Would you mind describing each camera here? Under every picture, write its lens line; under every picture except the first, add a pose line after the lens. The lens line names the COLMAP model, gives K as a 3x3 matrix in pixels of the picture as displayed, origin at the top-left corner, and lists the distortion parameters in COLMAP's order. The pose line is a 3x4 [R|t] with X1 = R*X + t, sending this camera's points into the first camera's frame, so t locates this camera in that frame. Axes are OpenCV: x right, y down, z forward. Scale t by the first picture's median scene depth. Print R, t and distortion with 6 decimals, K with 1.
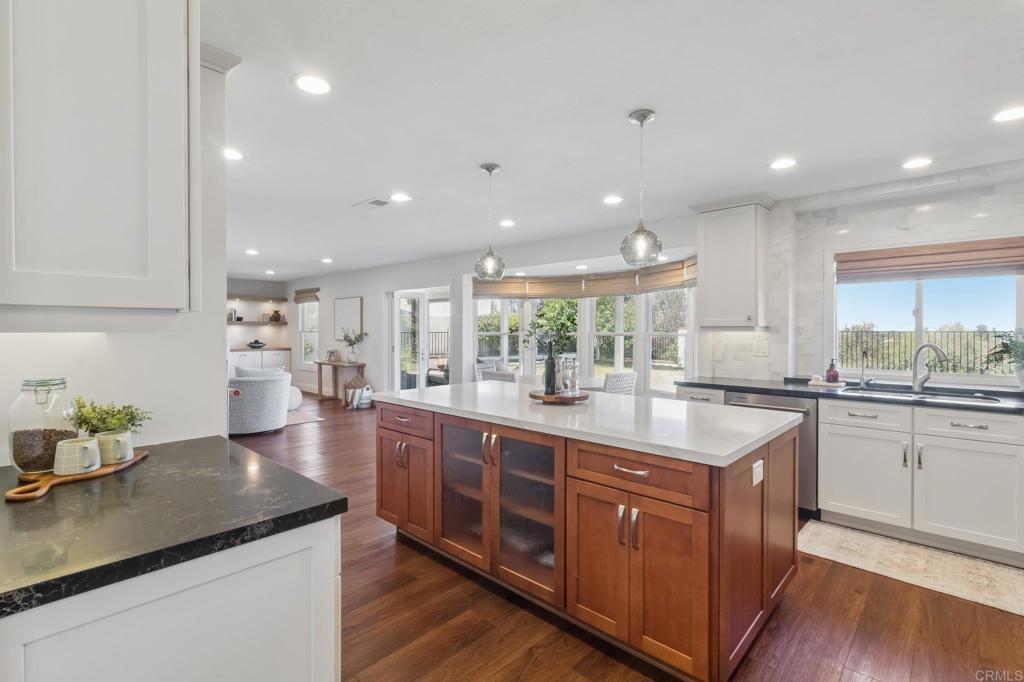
lens RADIAL K [[471.5, 0, 507.2], [0, 471.5, 330.4], [0, 0, 1]] dist [0.001984, 0.000782]
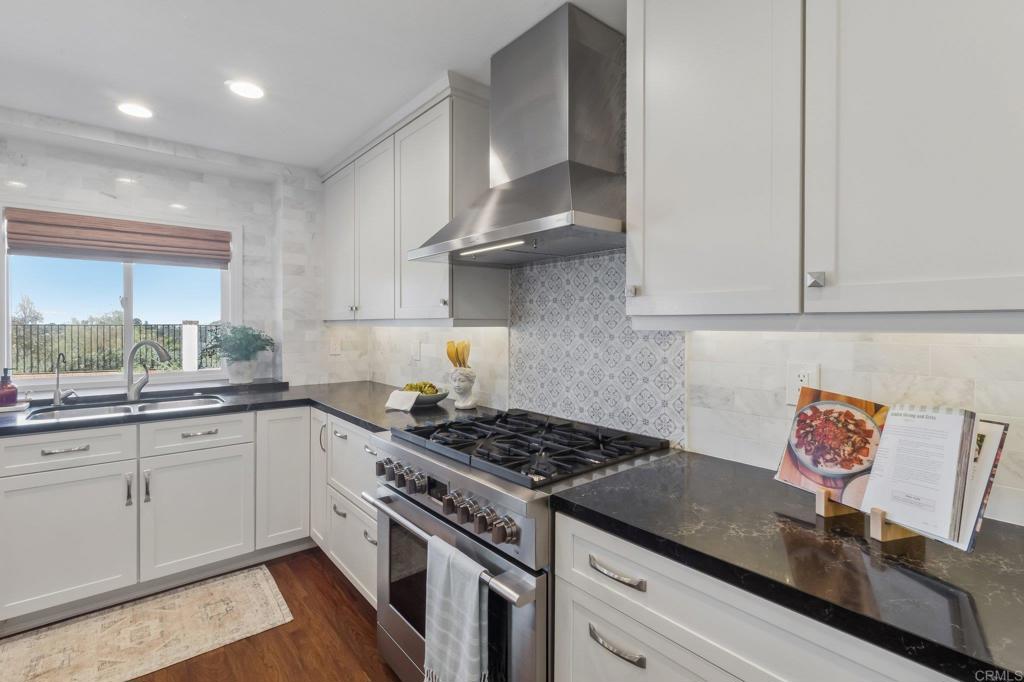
lens RADIAL K [[471.5, 0, 507.2], [0, 471.5, 330.4], [0, 0, 1]] dist [0.001984, 0.000782]
pose [[0.123335, -0.011308, 0.992301, 0.154510], [-0.002174, 0.999930, 0.011665, 0.000108], [-0.992363, -0.003596, 0.123302, 0.276635]]
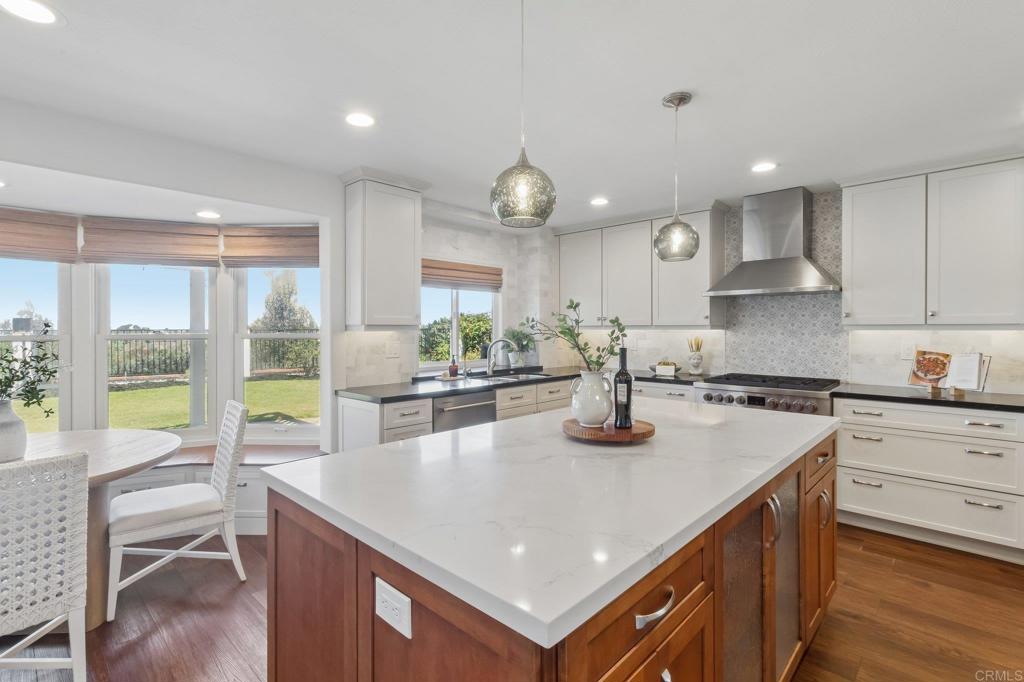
lens RADIAL K [[480.4, 0, 509.2], [0, 480.4, 336.2], [0, 0, 1]] dist [0.004040, 0.001616]
pose [[0.003508, -0.017594, 0.999839, -0.488135], [0.002593, 0.999842, 0.017585, -0.003498], [-0.999990, 0.002531, 0.003553, 0.961547]]
